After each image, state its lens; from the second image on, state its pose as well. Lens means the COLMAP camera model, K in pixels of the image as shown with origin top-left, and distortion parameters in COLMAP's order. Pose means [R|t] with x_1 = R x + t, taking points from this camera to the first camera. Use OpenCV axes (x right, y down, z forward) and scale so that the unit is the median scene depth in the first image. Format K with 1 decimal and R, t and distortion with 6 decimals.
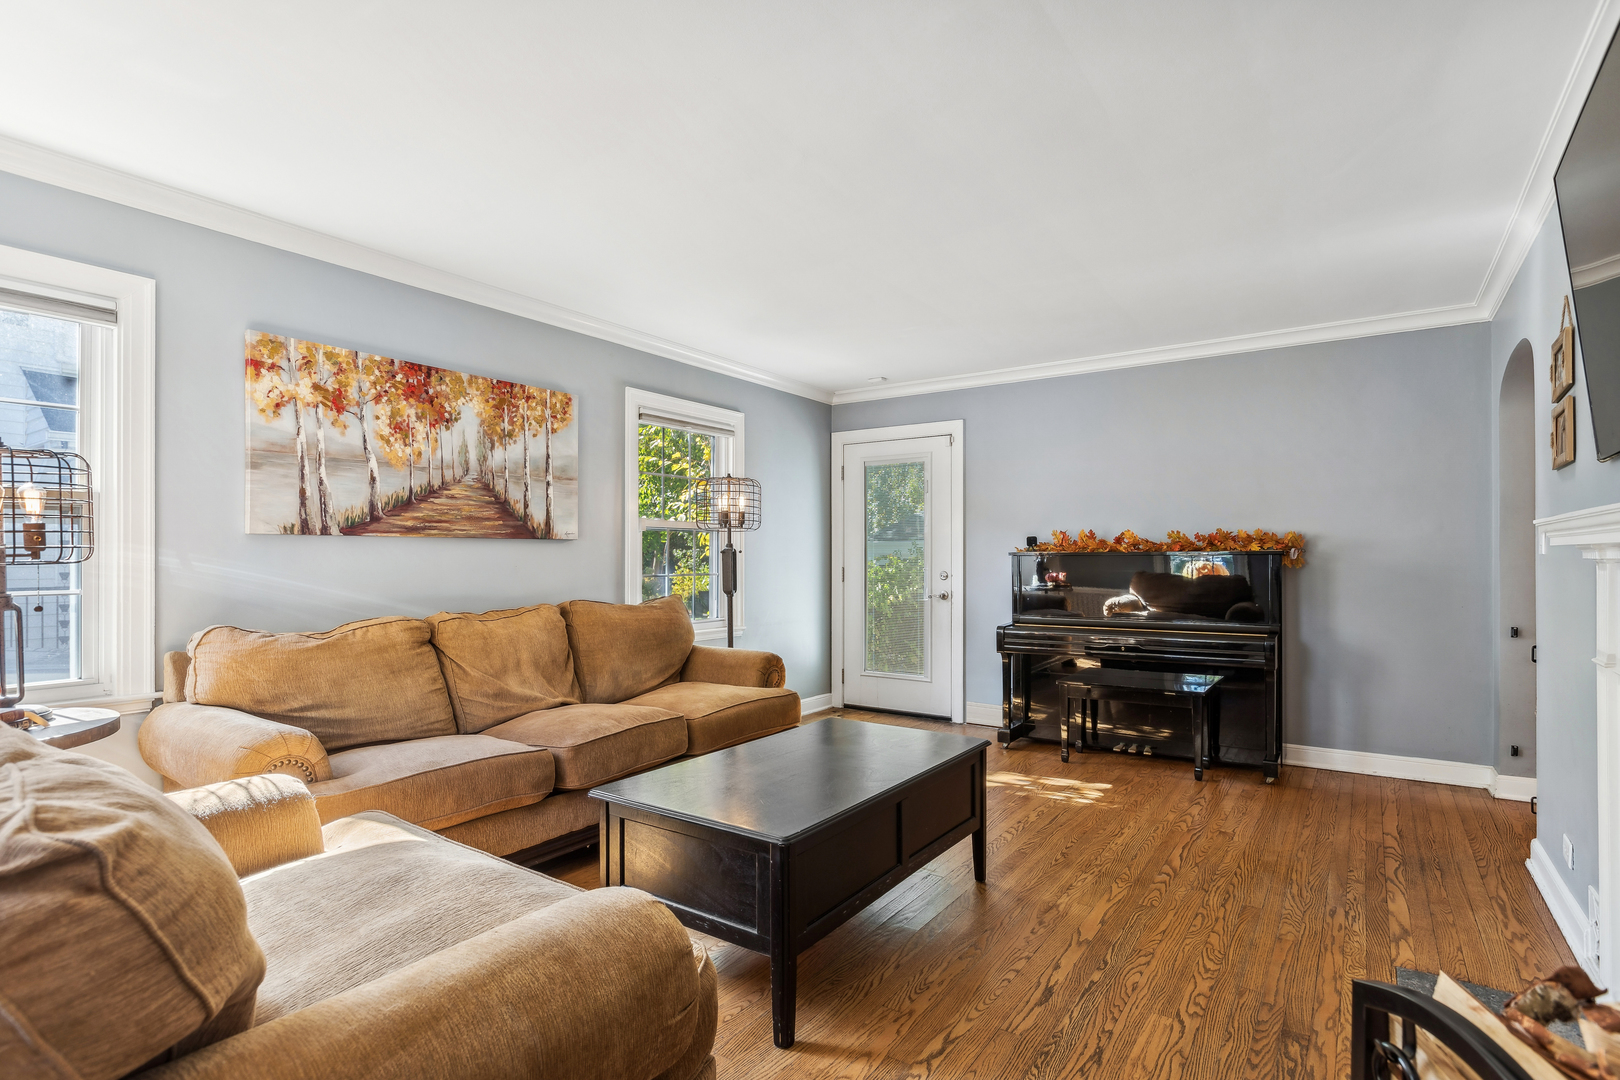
lens RADIAL K [[809.4, 0, 812.2], [0, 809.4, 549.6], [0, 0, 1]] dist [-0.002715, -0.001398]
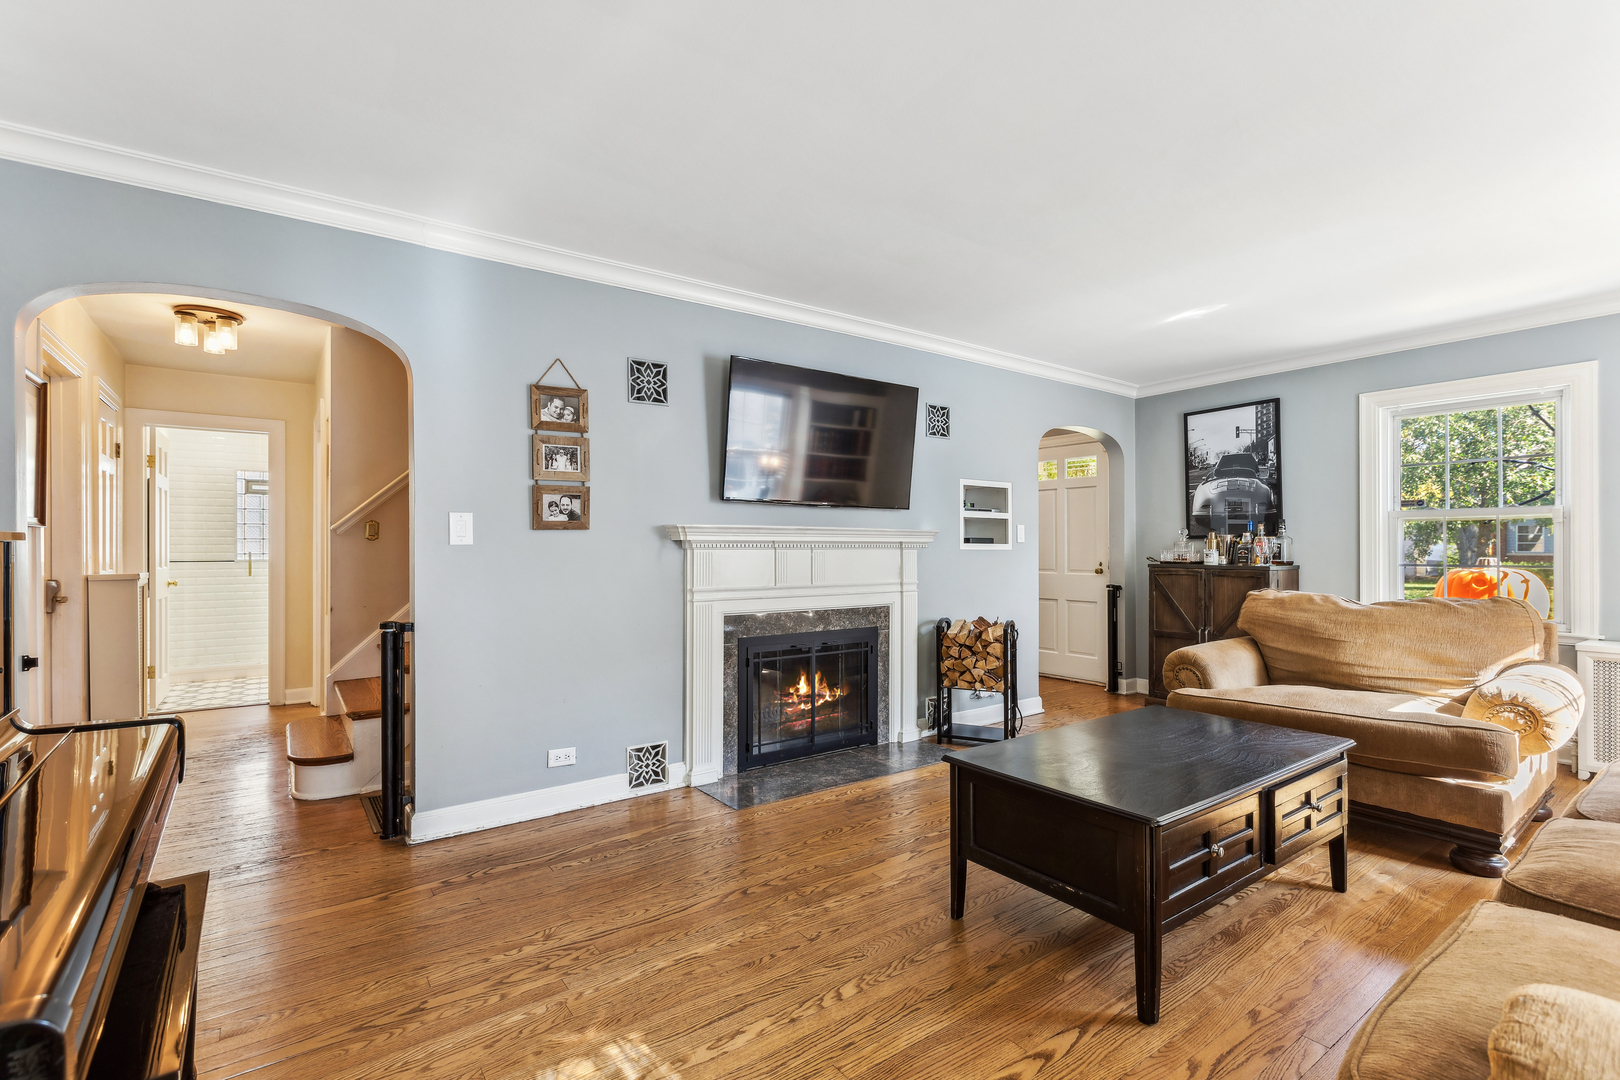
lens RADIAL K [[743.0, 0, 804.0], [0, 743.0, 545.1], [0, 0, 1]] dist [-0.005309, -0.000215]
pose [[-0.941050, 0.003159, 0.338252, 0.074765], [-0.000323, 0.999948, -0.010236, 0.013052], [-0.338267, -0.009742, -0.941000, 1.490503]]
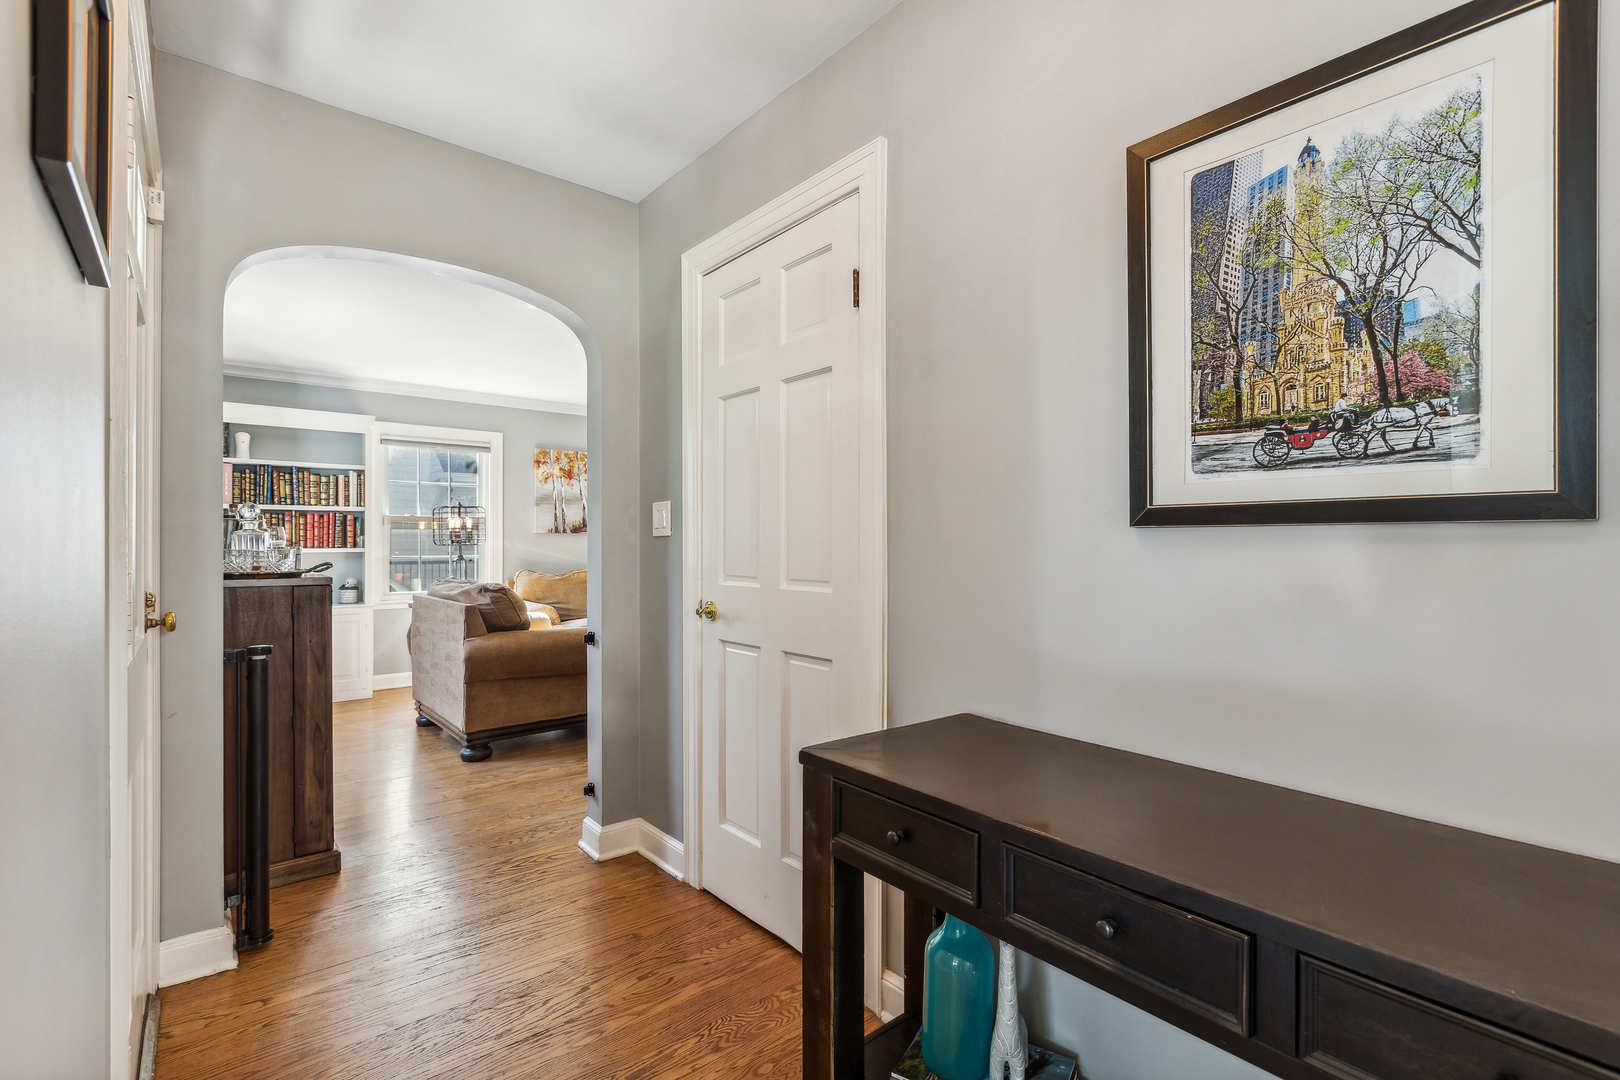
lens RADIAL K [[743.0, 0, 805.3], [0, 743.0, 541.2], [0, 0, 1]] dist [-0.005309, -0.000215]
pose [[0.959898, 0.000231, -0.280348, 0.590585], [0.000702, 0.999995, 0.003230, -0.001077], [0.280347, -0.003297, 0.959893, -0.763634]]
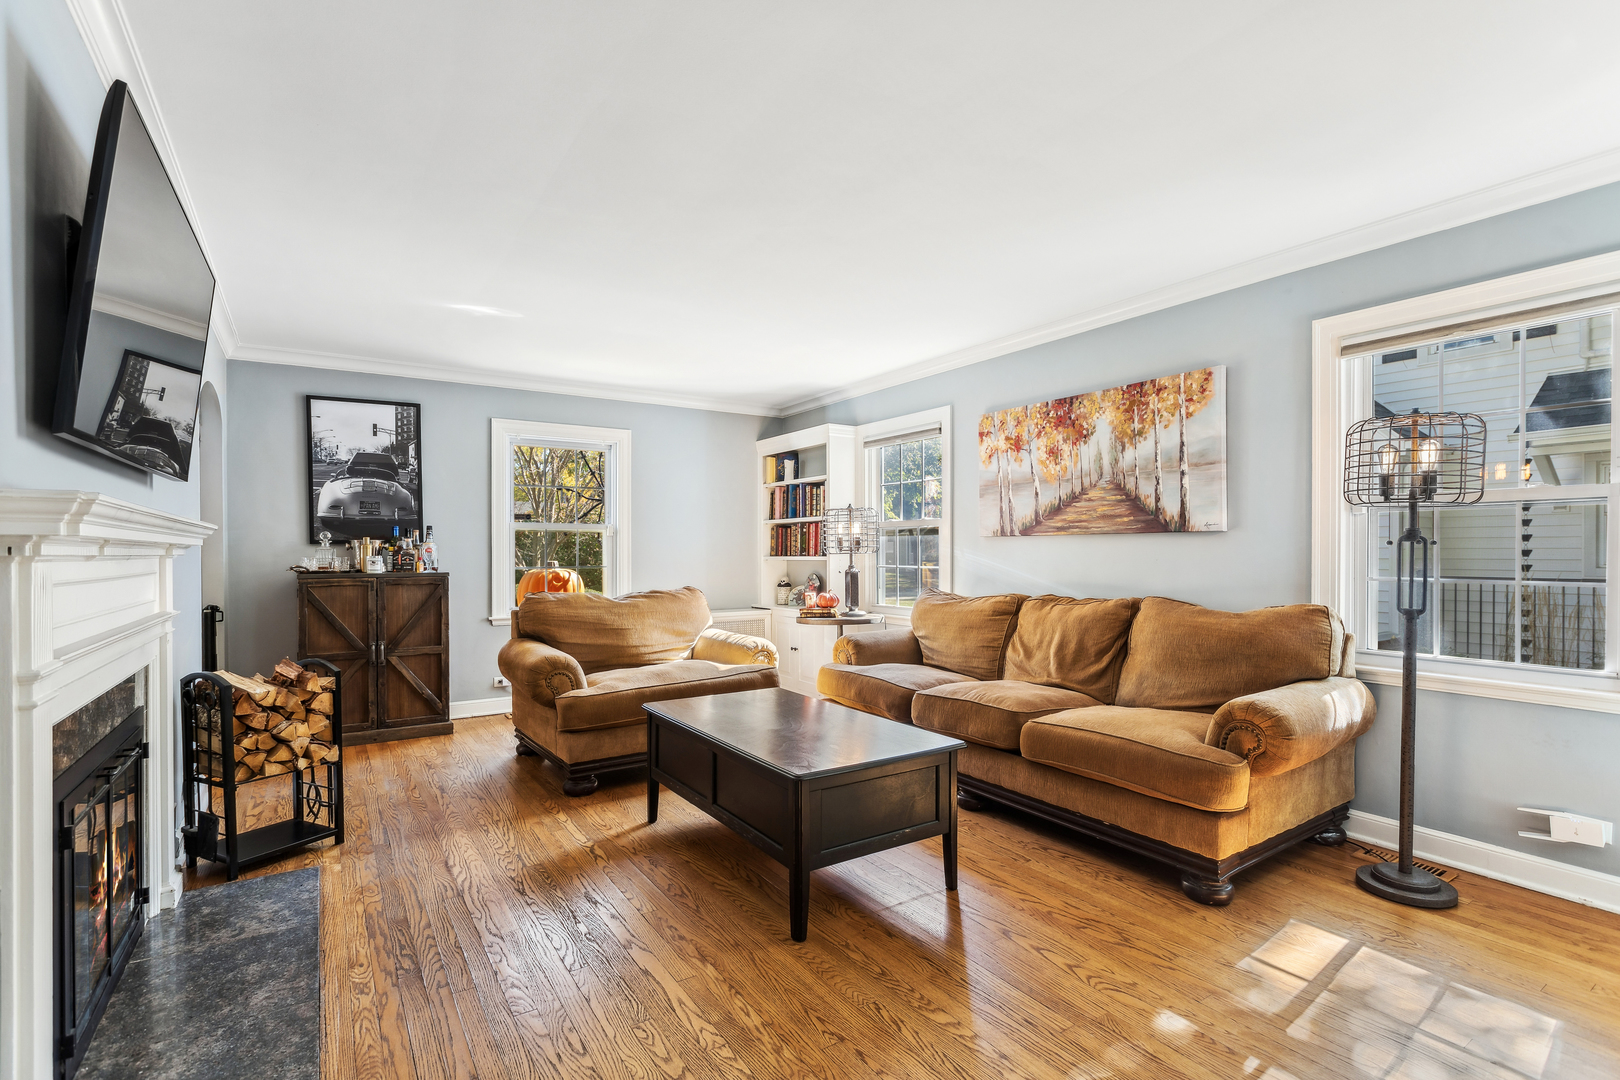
lens RADIAL K [[759.5, 0, 803.7], [0, 759.5, 551.5], [0, 0, 1]] dist [-0.000008, 0.000451]
pose [[-0.385541, 0.003875, -0.922683, 0.764818], [0.010454, 0.999945, -0.000169, 0.006299], [0.922632, -0.009711, -0.385560, 1.077840]]
